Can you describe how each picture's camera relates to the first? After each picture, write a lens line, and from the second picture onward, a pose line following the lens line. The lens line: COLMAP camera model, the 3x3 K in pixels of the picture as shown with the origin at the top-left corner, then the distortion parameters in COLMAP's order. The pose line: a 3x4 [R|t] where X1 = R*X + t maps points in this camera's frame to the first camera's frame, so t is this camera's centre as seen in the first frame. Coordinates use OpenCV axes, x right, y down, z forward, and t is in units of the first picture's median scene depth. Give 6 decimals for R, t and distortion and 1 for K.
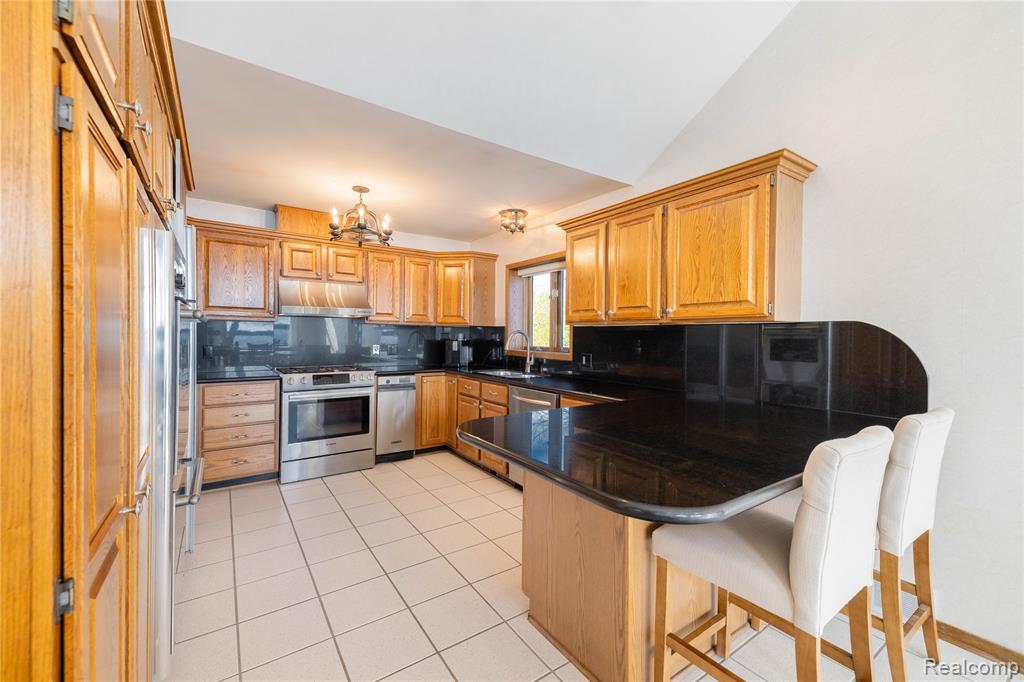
lens RADIAL K [[415.1, 0, 513.4], [0, 415.1, 338.4], [0, 0, 1]] dist [0.055315, -0.021416]
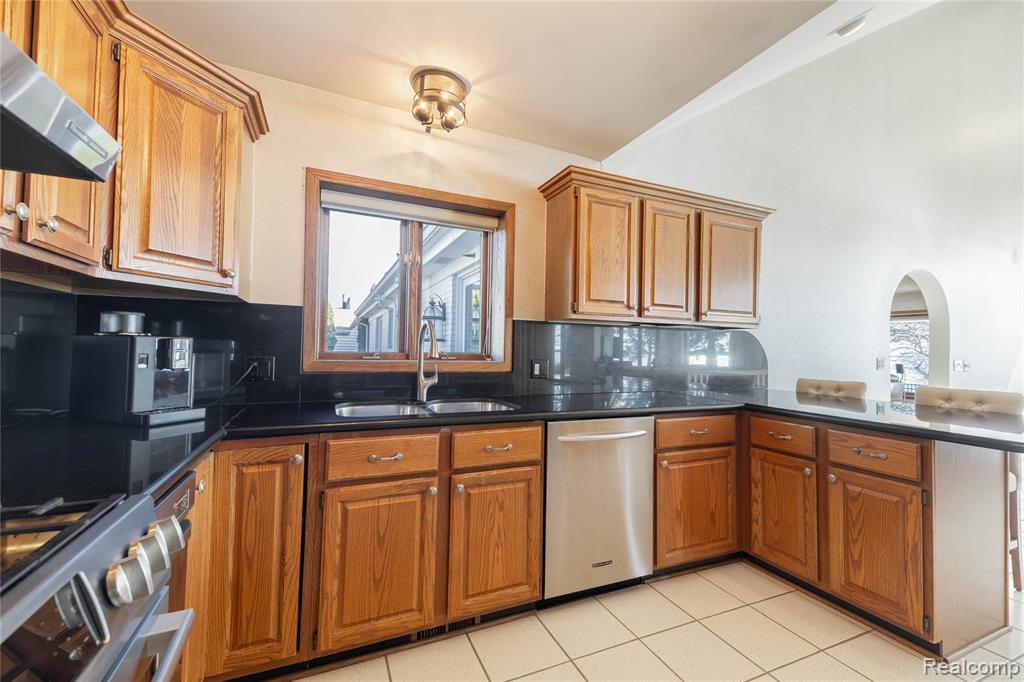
lens RADIAL K [[419.1, 0, 512.0], [0, 419.1, 341.0], [0, 0, 1]] dist [0.054024, -0.022415]
pose [[0.188009, 0.015558, 0.982044, -0.473013], [-0.008917, 0.999860, -0.014133, 0.012901], [-0.982127, -0.006100, 0.188121, 0.799667]]
